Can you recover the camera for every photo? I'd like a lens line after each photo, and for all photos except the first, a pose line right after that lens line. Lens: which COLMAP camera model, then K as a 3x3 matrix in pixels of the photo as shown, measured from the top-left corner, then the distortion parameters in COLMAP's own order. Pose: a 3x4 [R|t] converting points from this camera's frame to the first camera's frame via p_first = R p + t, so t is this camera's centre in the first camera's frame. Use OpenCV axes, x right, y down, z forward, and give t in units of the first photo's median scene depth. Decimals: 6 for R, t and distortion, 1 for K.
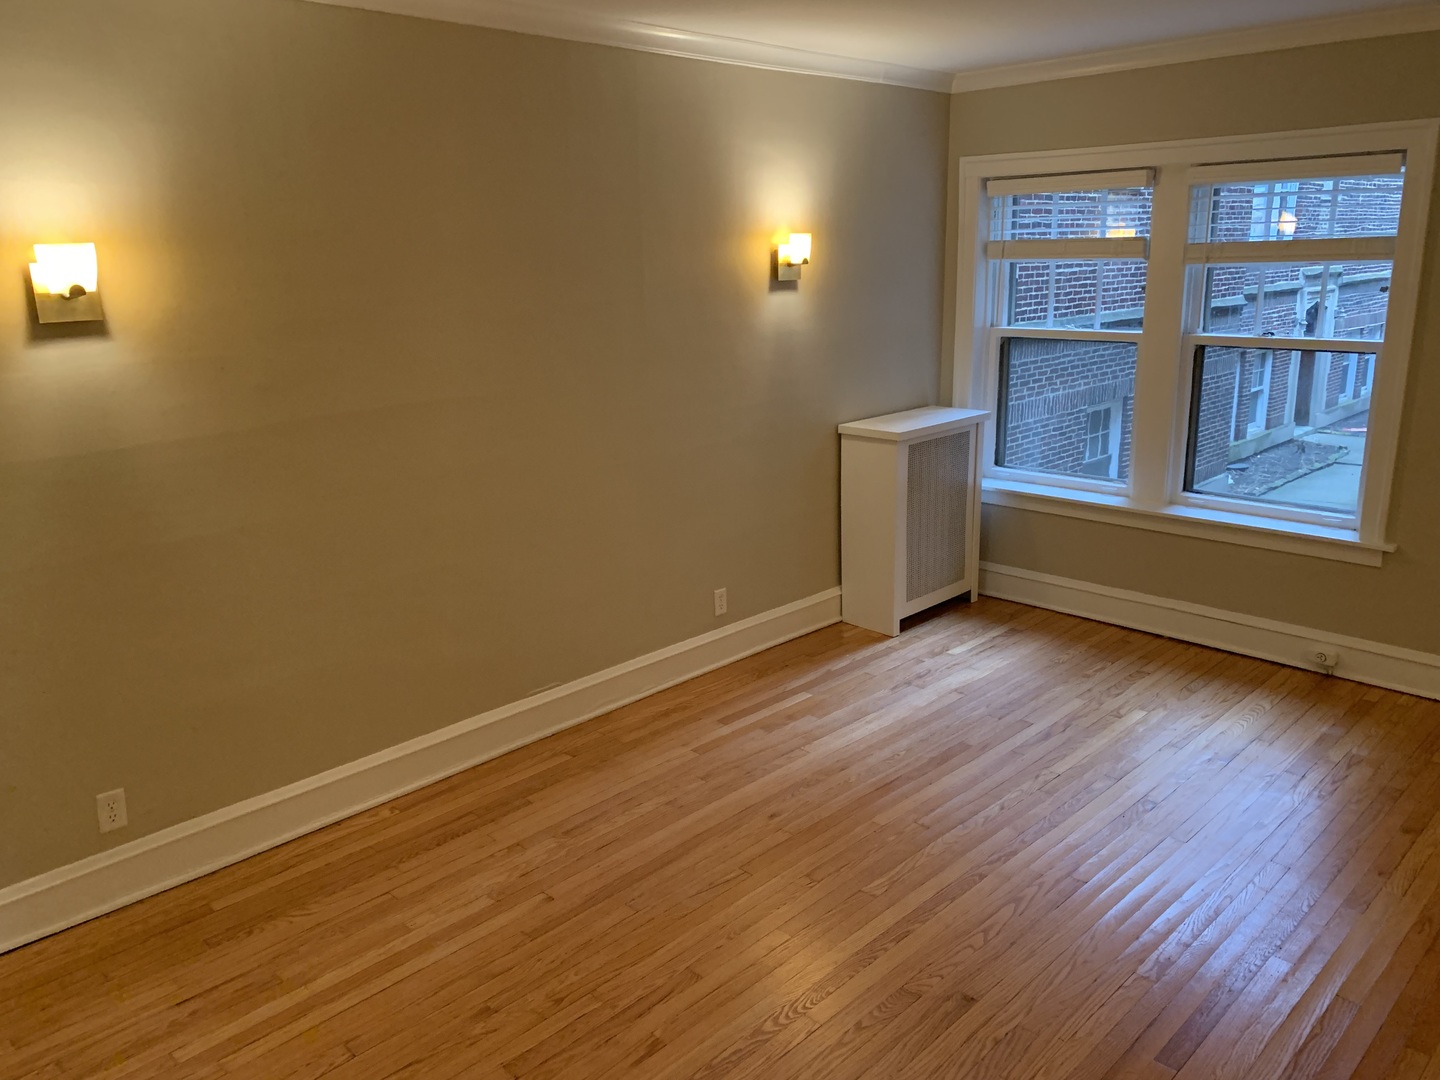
lens RADIAL K [[1102.5, 0, 718.5], [0, 1102.5, 531.3], [0, 0, 1]] dist [0.004381, 0.000314]
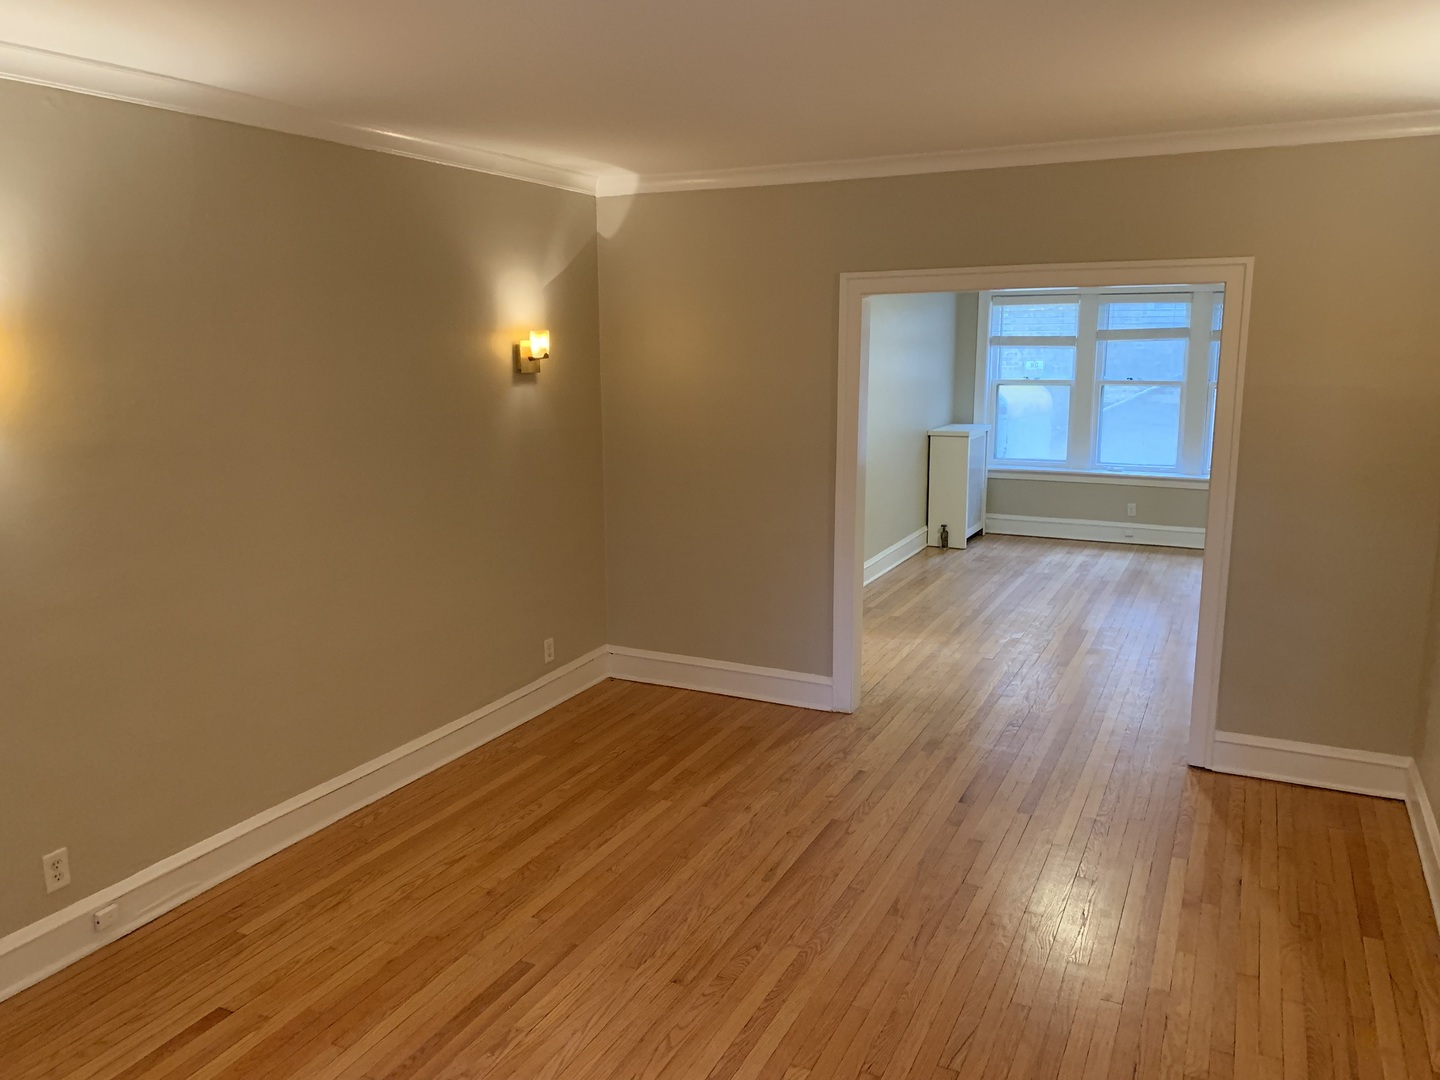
lens RADIAL K [[1102.5, 0, 718.5], [0, 1102.5, 531.3], [0, 0, 1]] dist [0.004381, 0.000314]
pose [[-0.946440, 0.087468, -0.310806, 0.337249], [-0.052851, 0.907656, 0.416374, -0.330610], [0.318524, 0.410499, -0.854419, 1.207592]]
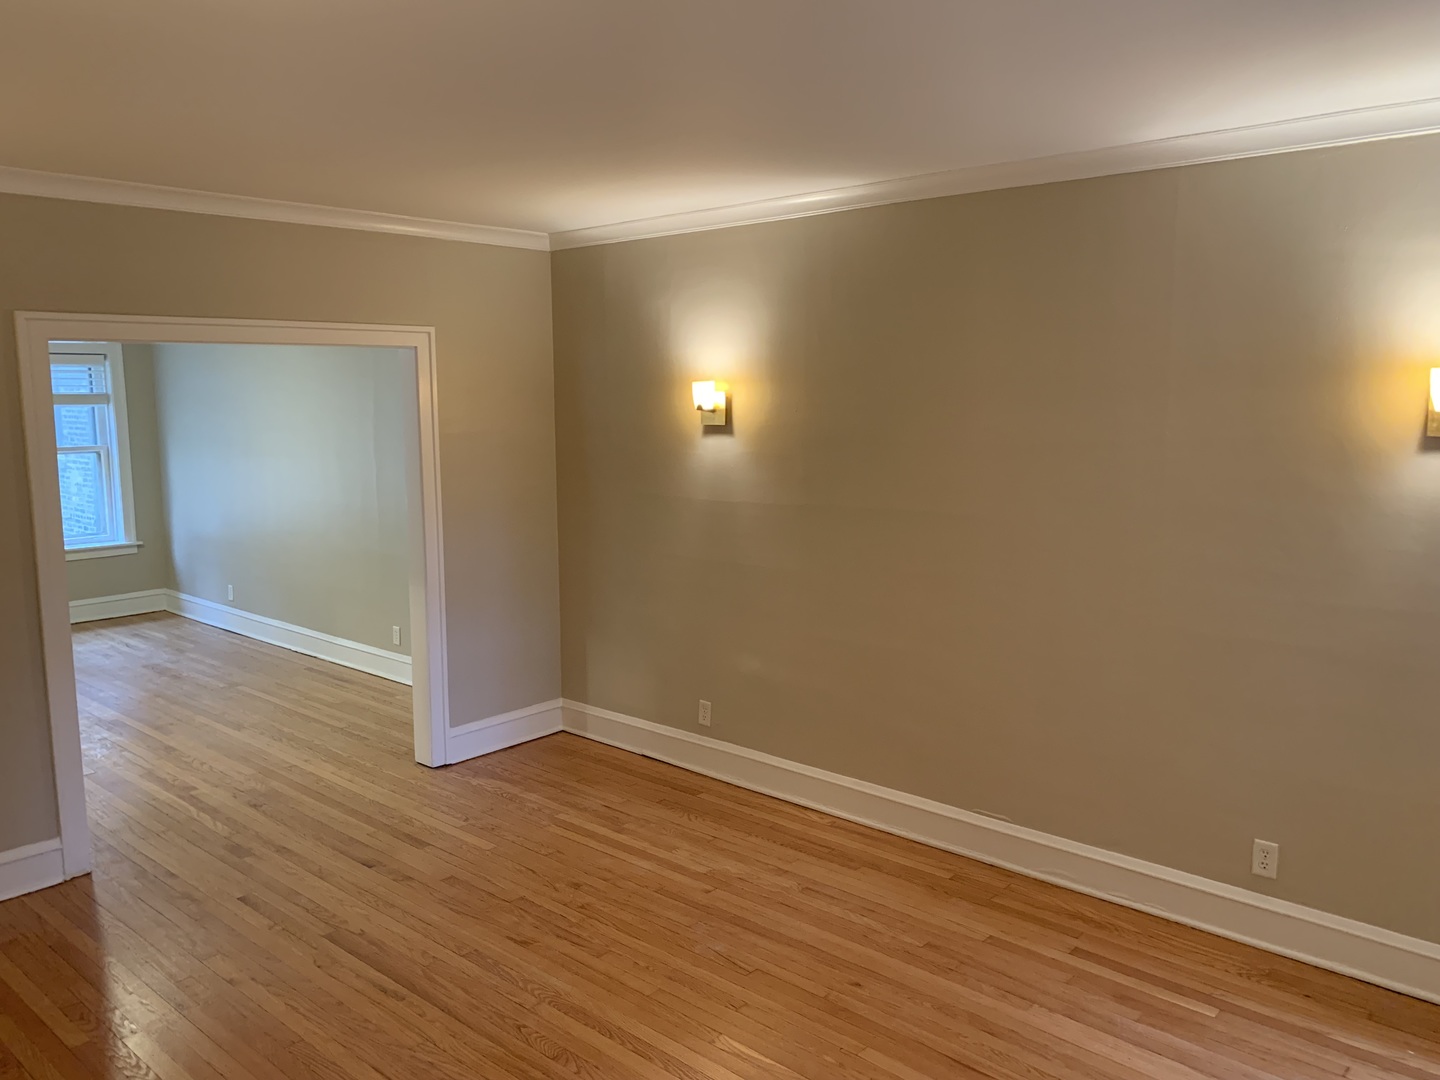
lens RADIAL K [[1110.4, 0, 739.1], [0, 1110.4, 538.4], [0, 0, 1]] dist [0.016013, -0.000245]
pose [[0.062011, 0.162860, -0.984699, 0.812798], [-0.249128, 0.957894, 0.142737, -0.193309], [0.966483, 0.236465, 0.099973, 0.632662]]
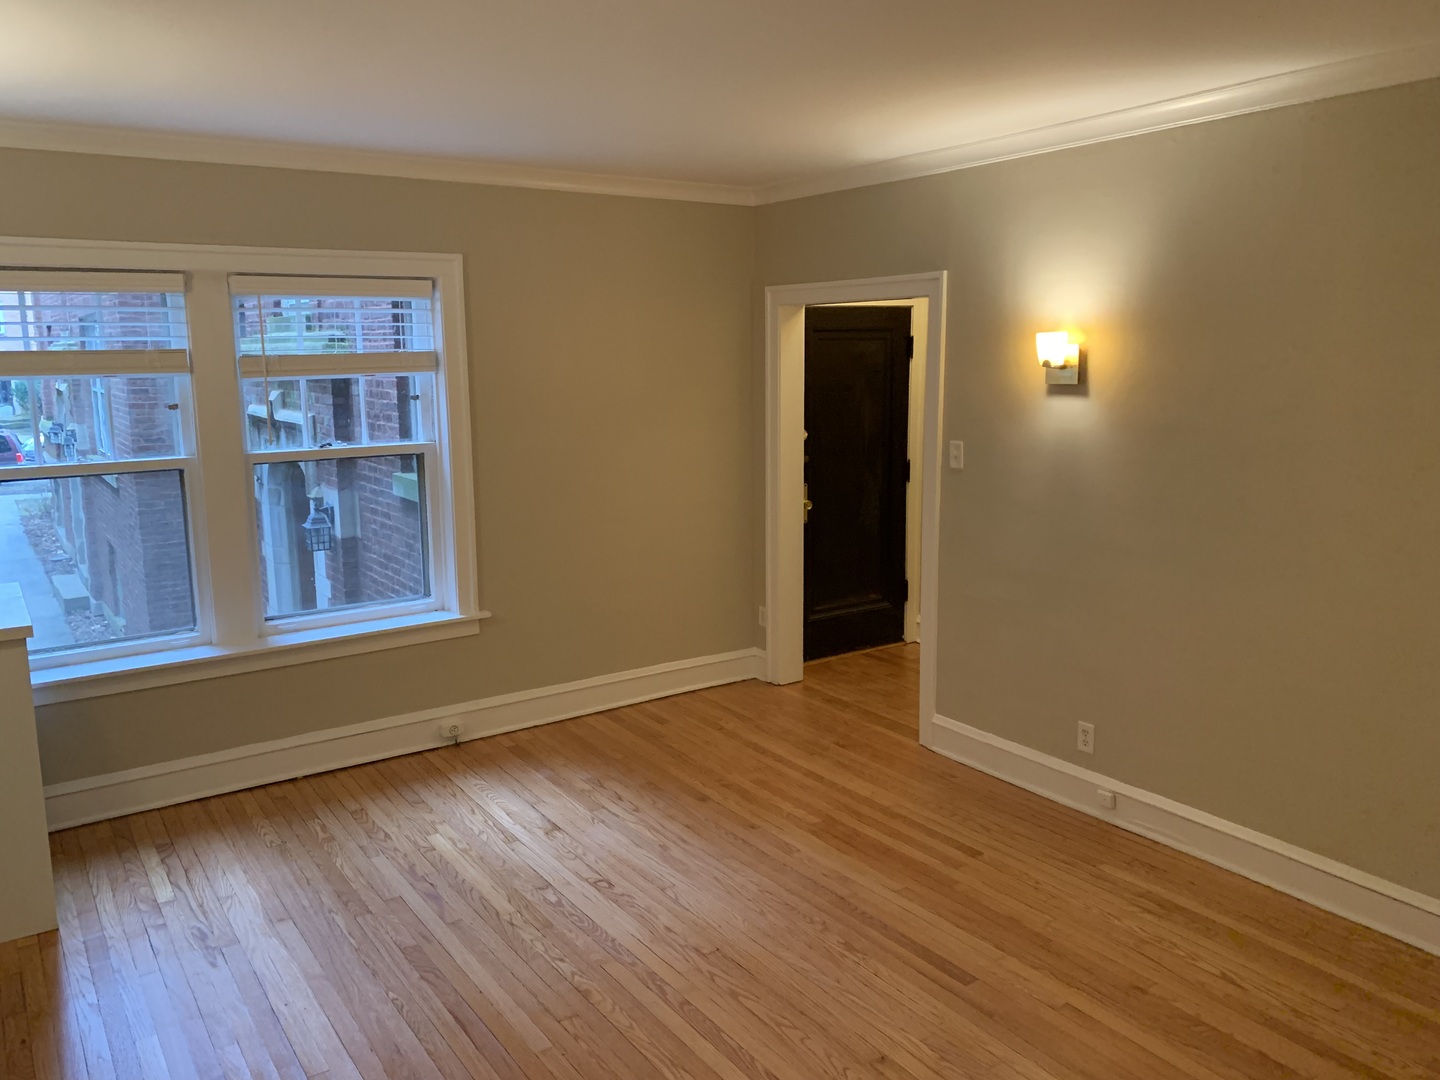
lens RADIAL K [[1102.5, 0, 718.5], [0, 1102.5, 531.3], [0, 0, 1]] dist [0.004381, 0.000314]
pose [[0.179832, -0.145812, 0.972831, -0.493606], [0.251094, 0.962997, 0.097922, -0.129959], [-0.951111, 0.226662, 0.209790, 0.540800]]
